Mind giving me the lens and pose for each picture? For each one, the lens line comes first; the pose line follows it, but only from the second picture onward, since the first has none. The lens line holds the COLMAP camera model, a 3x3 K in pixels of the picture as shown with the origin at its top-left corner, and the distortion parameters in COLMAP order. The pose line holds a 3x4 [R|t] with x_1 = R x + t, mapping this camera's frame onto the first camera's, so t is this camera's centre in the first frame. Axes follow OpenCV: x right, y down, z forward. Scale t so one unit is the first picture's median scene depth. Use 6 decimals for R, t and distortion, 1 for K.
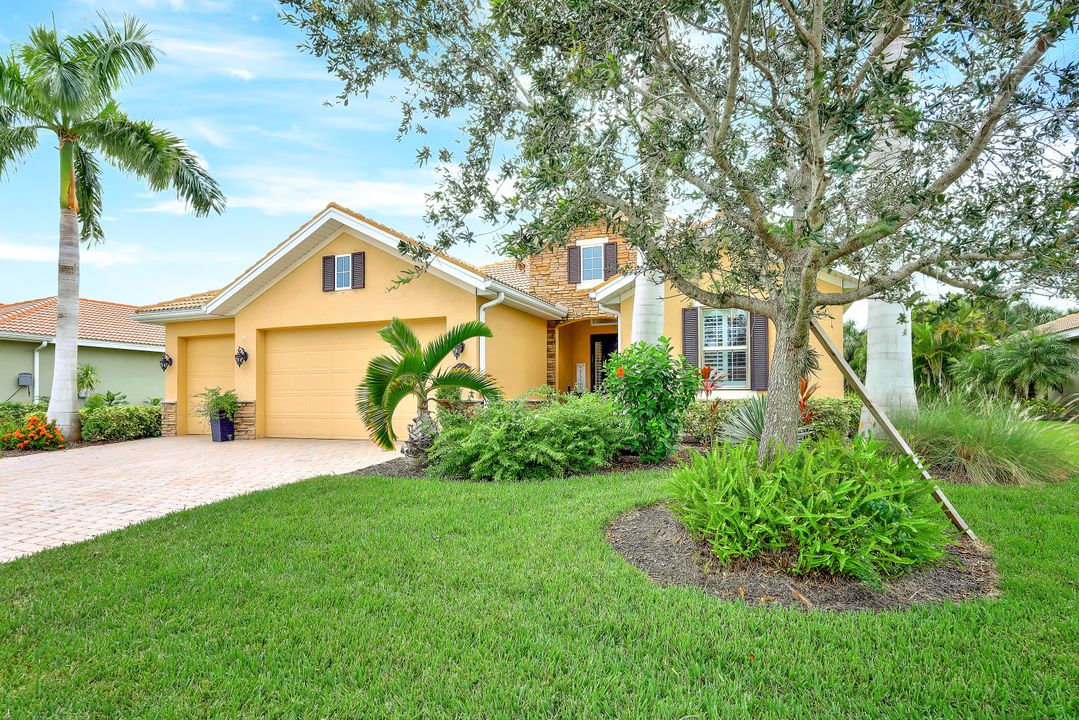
lens RADIAL K [[586.6, 0, 537.6], [0, 586.6, 405.0], [0, 0, 1]] dist [0.000656, 0.000664]
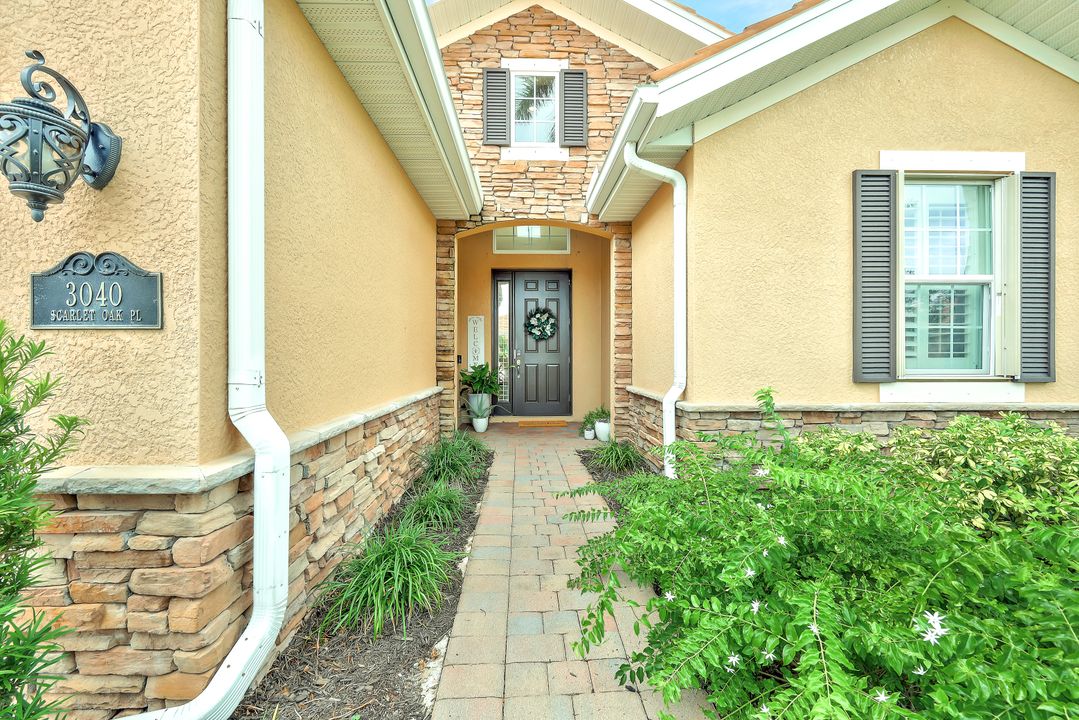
lens RADIAL K [[434.5, 0, 534.3], [0, 434.5, 358.9], [0, 0, 1]] dist [-0.000877, -0.000056]
pose [[0.917566, -0.000008, 0.397583, -0.056143], [-0.001547, 0.999992, 0.003591, -0.036210], [-0.397580, -0.003910, 0.917559, 0.715583]]
